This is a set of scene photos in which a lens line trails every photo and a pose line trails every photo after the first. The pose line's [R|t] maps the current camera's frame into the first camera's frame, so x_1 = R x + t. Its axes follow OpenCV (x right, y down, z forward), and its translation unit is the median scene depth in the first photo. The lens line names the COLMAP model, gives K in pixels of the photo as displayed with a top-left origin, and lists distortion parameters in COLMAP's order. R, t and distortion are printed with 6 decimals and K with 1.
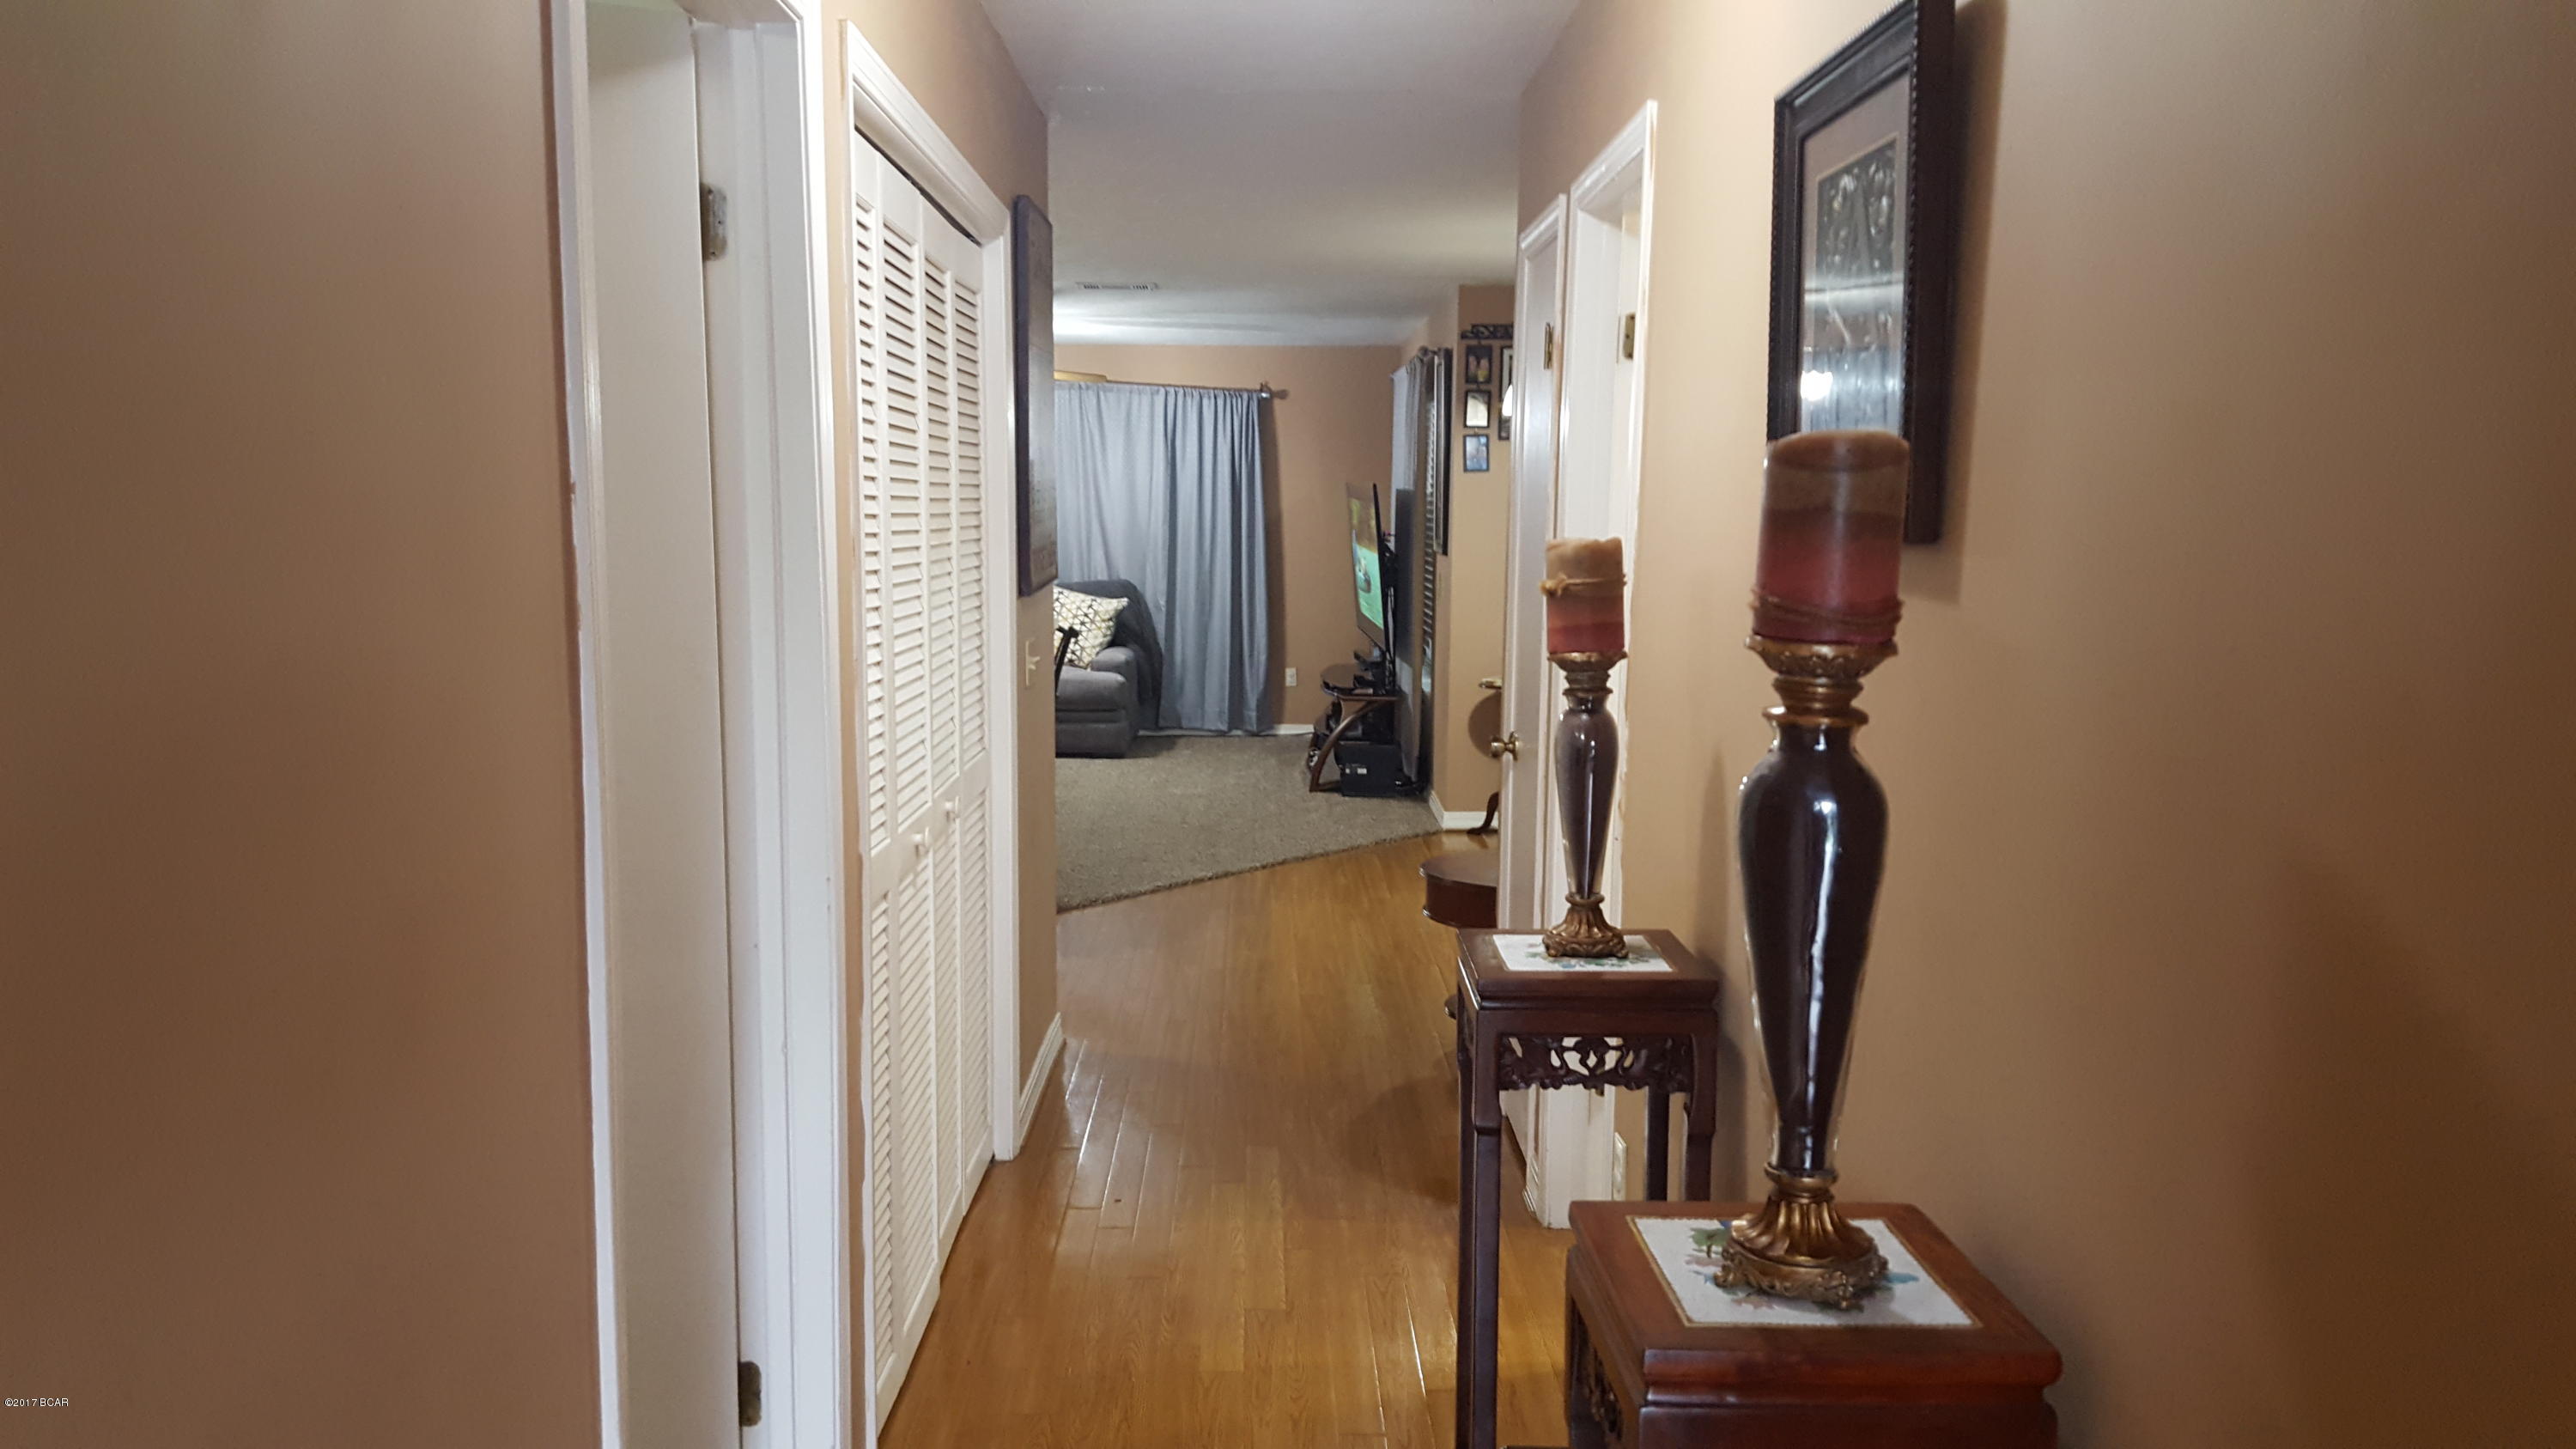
lens RADIAL K [[1955.8, 0, 1288.0], [0, 1955.8, 724.5], [0, 0, 1]] dist [-0.007941, -0.005238]
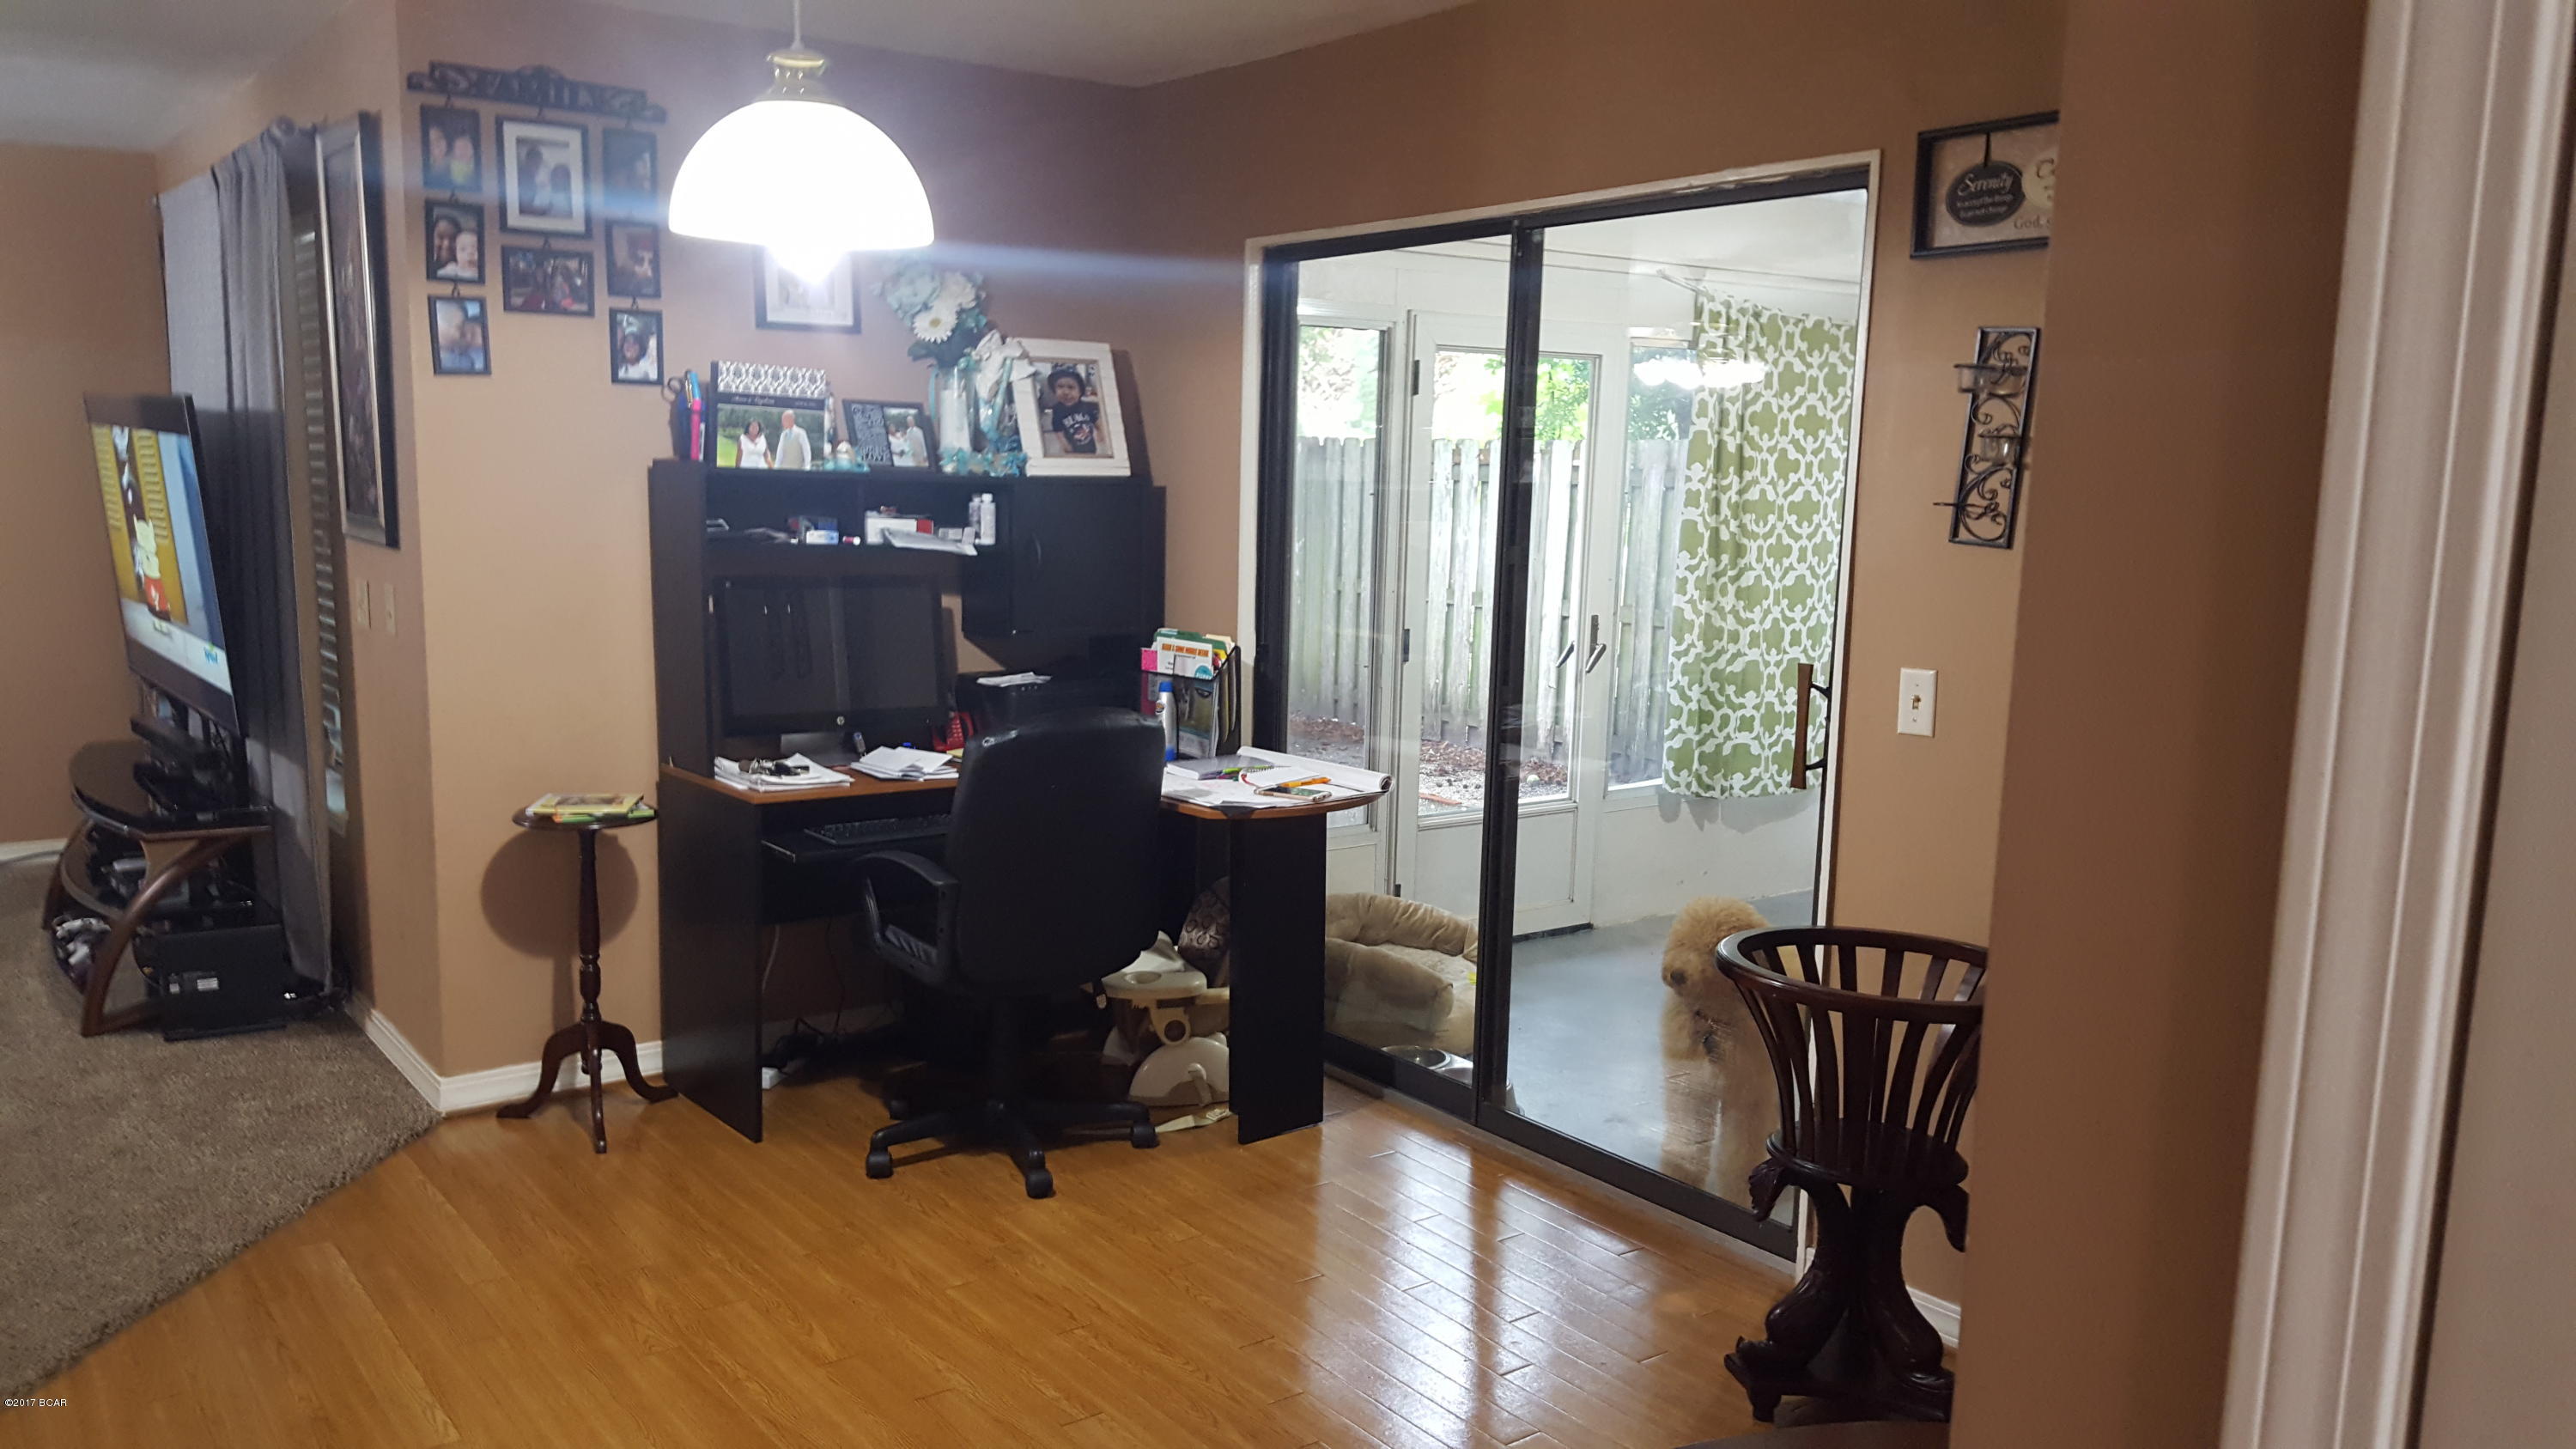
lens RADIAL K [[1955.8, 0, 1288.0], [0, 1955.8, 724.5], [0, 0, 1]] dist [-0.007941, -0.005238]
pose [[0.809368, -0.081729, 0.581587, -0.022487], [0.061824, 0.996624, 0.054017, -0.051769], [-0.584039, -0.007764, 0.811689, 0.445620]]
